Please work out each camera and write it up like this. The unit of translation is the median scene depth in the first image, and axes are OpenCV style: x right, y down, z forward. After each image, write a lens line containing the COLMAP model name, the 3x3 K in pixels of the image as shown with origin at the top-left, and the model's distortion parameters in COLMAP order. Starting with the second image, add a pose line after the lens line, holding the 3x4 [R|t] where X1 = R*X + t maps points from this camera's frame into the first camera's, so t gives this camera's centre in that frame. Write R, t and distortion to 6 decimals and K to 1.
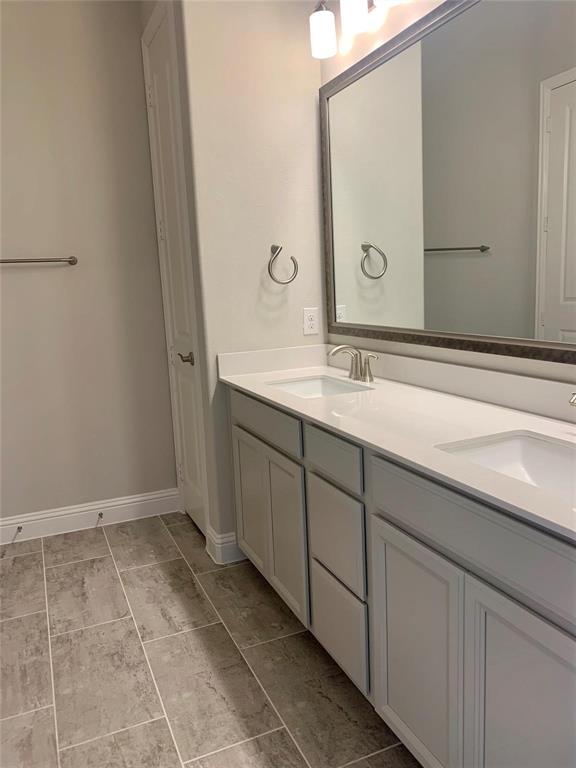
lens RADIAL K [[580.1, 0, 286.6], [0, 580.1, 383.4], [0, 0, 1]] dist [0.065047, -0.098137]
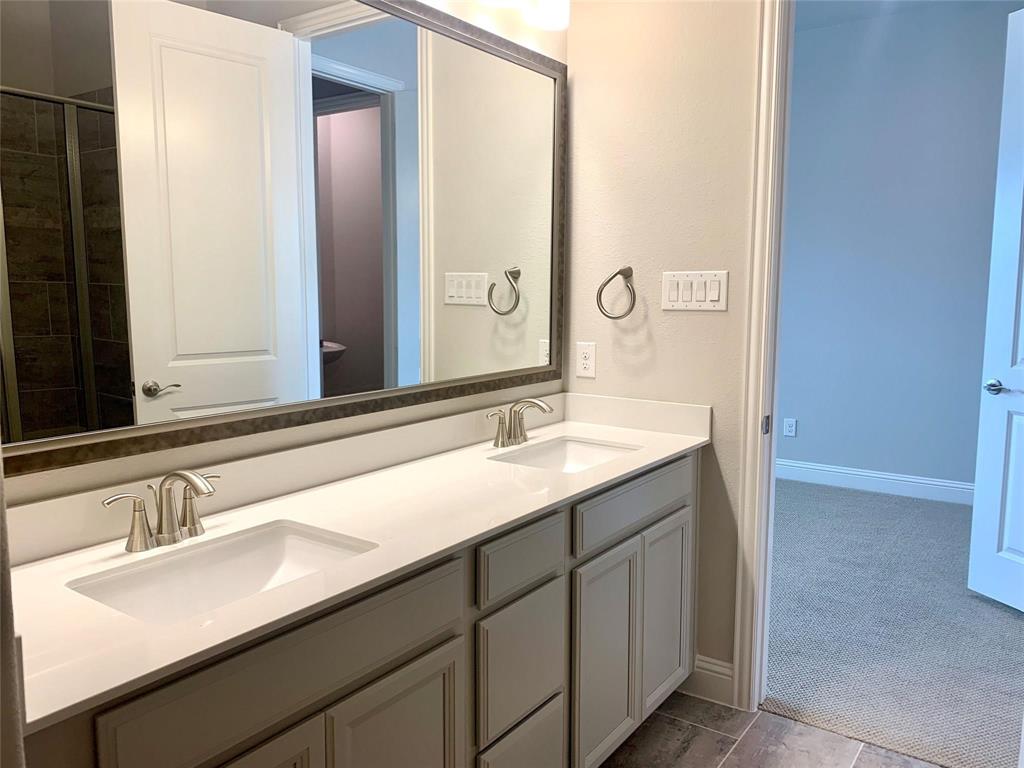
lens RADIAL K [[773.4, 0, 512.8], [0, 773.4, 373.1], [0, 0, 1]] dist [0.065047, -0.098137]
pose [[-0.491896, -0.025520, 0.870280, -0.683368], [0.194352, 0.971130, 0.138328, -0.208727], [-0.848685, 0.237183, -0.472735, 1.259277]]
